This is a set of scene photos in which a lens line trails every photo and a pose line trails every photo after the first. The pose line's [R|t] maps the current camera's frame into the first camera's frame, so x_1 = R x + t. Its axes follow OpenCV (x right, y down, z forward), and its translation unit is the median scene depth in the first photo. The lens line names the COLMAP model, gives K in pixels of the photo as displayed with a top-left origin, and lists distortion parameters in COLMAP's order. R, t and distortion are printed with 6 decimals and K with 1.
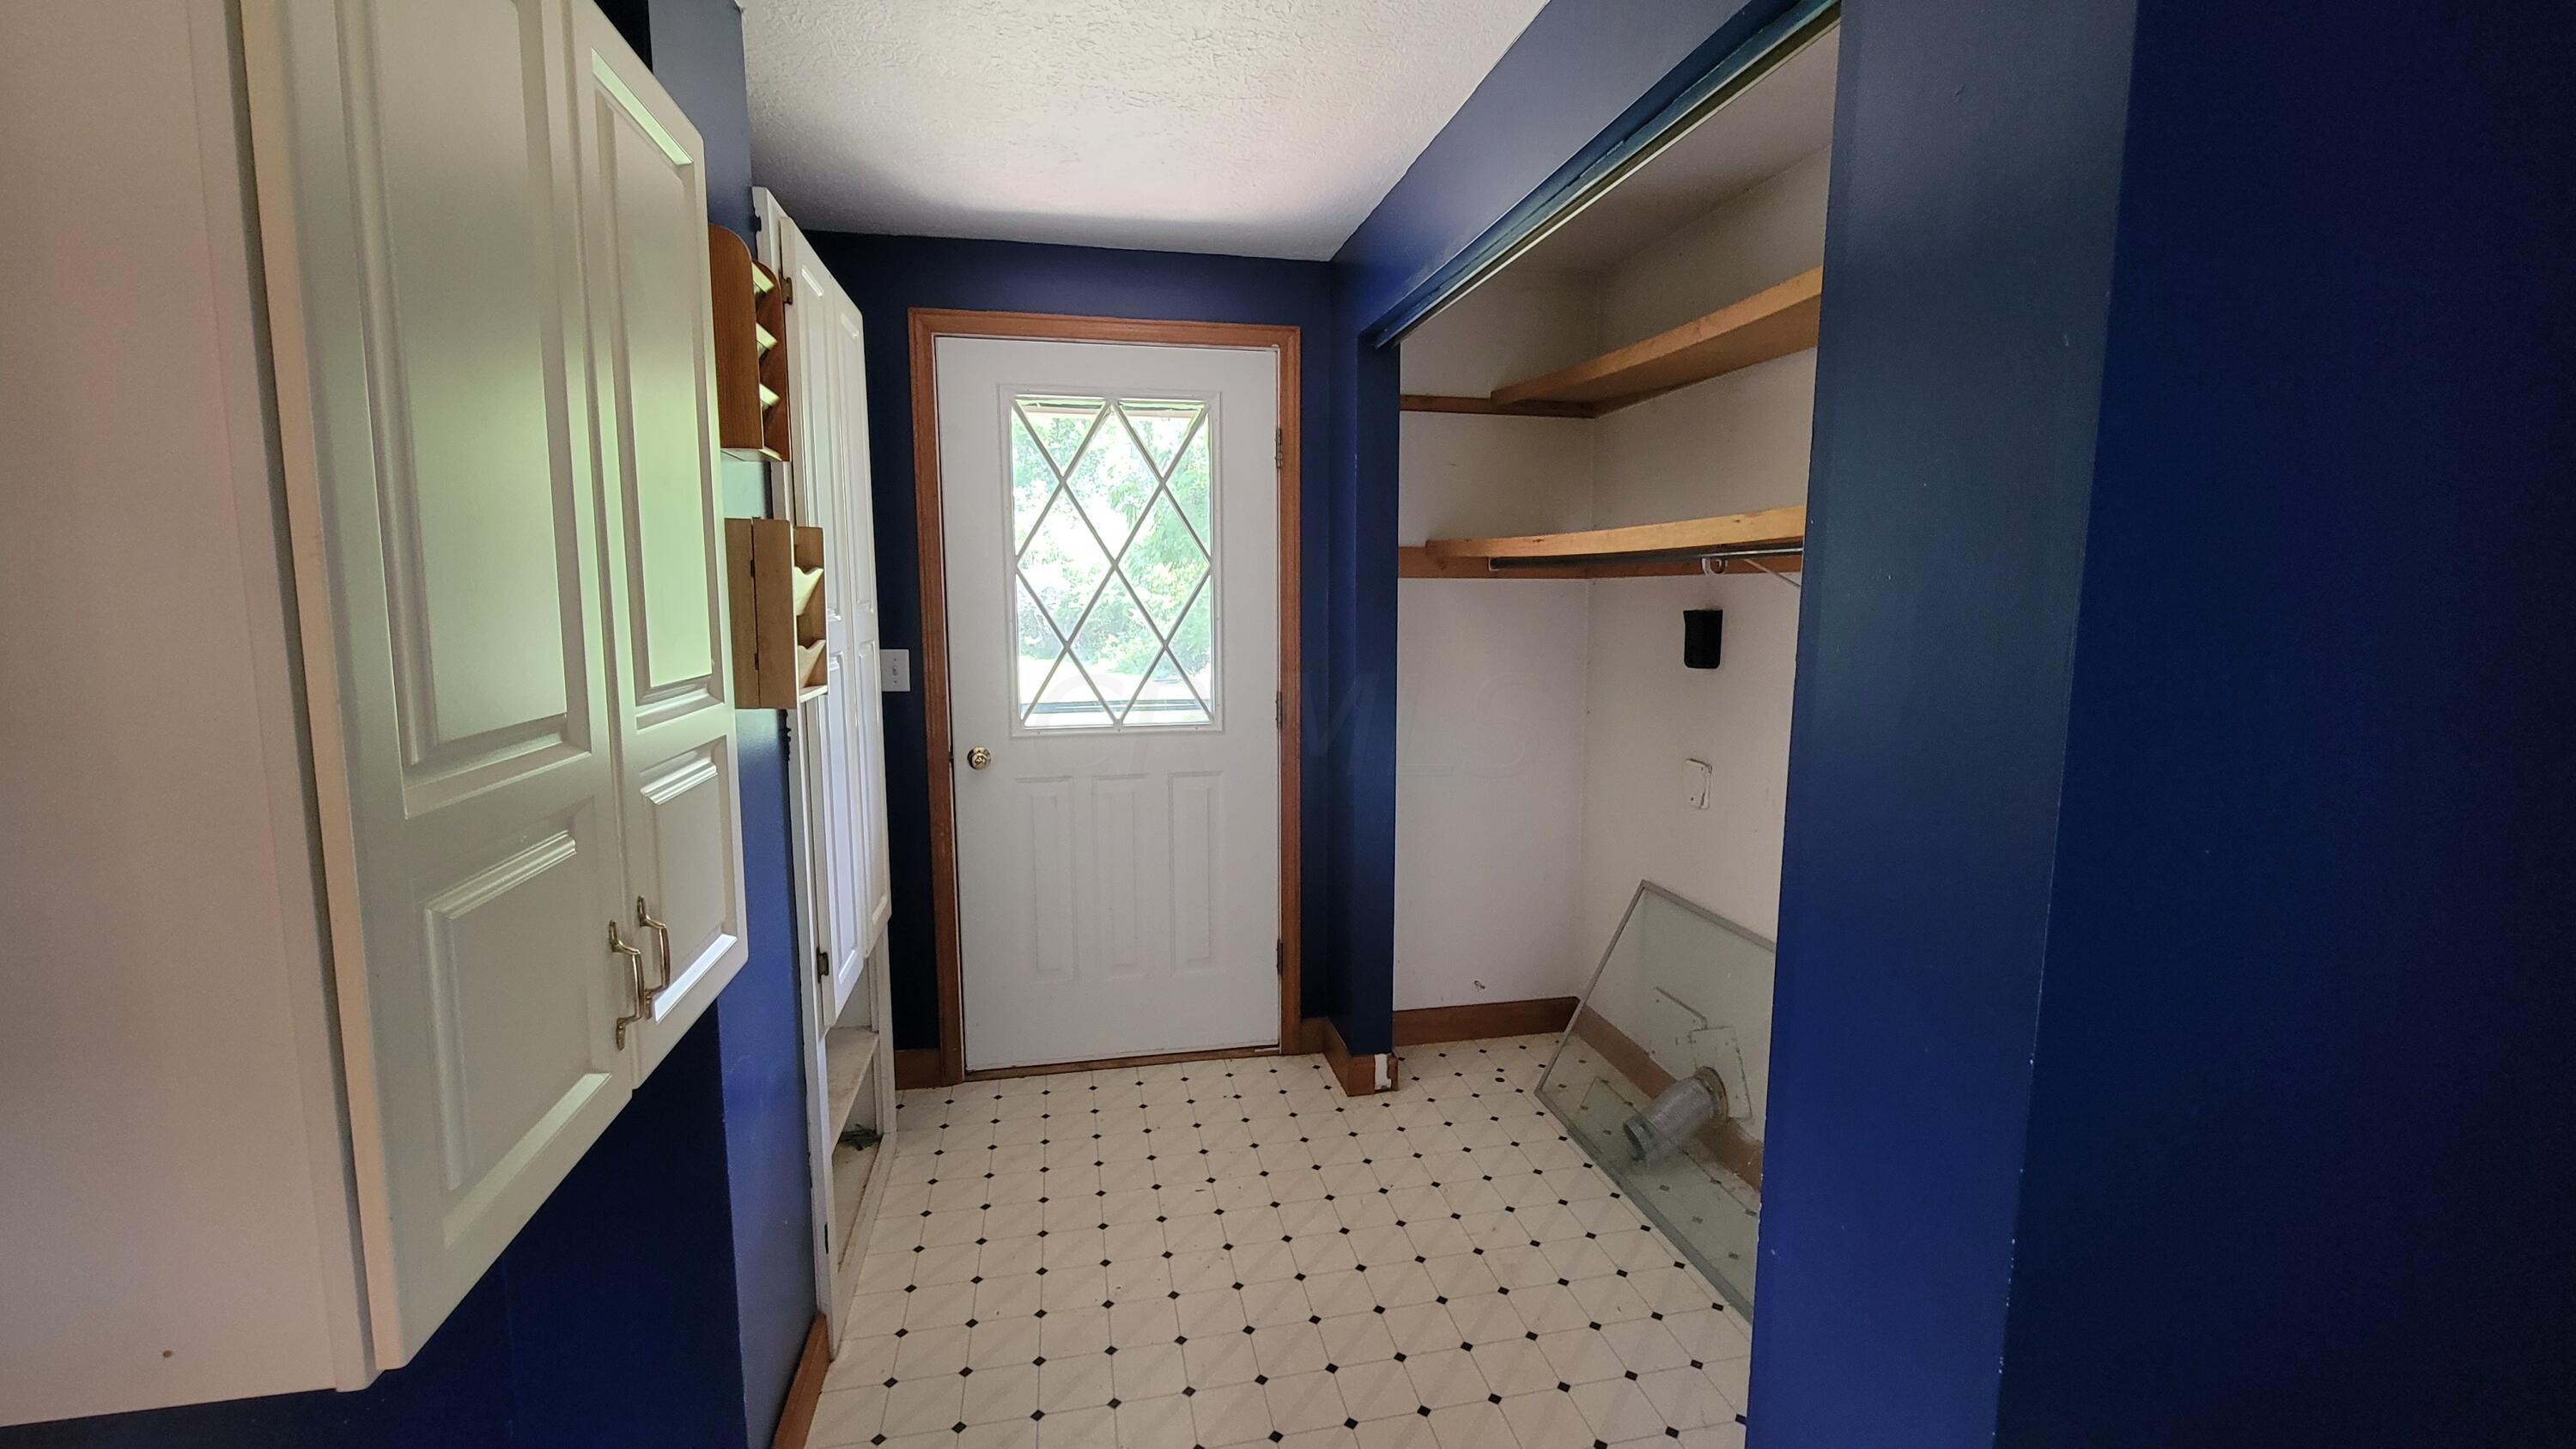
lens RADIAL K [[1052.2, 0, 1278.9], [0, 1052.2, 720.0], [0, 0, 1]] dist [-0.000430, -0.000100]
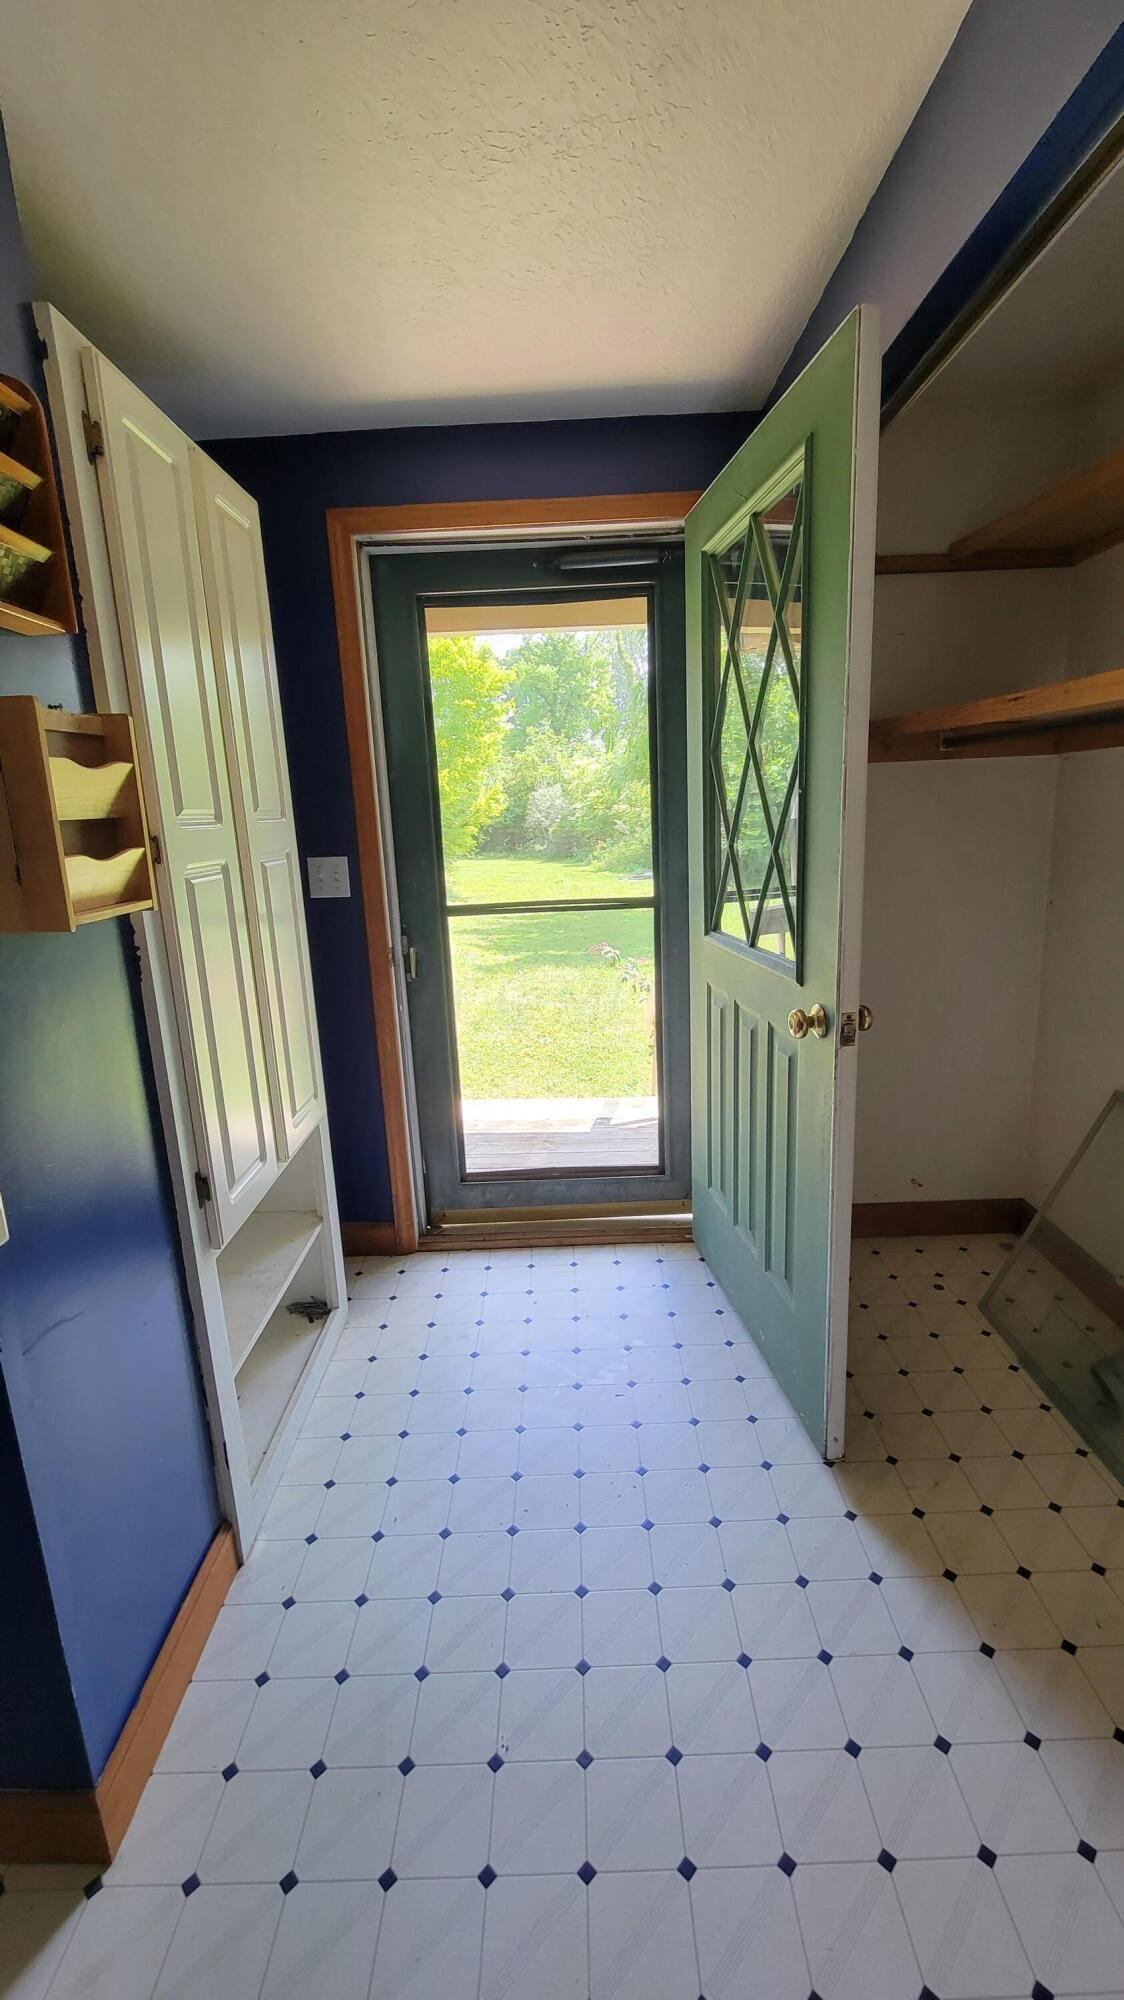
lens RADIAL K [[816.8, 0, 569.0], [0, 816.8, 982.4], [0, 0, 1]] dist [-0.000430, -0.000100]
pose [[0.979596, 0.002258, -0.200966, 0.029804], [0.016299, 0.995751, 0.090635, -0.012248], [0.200317, -0.092062, 0.975396, 0.249450]]
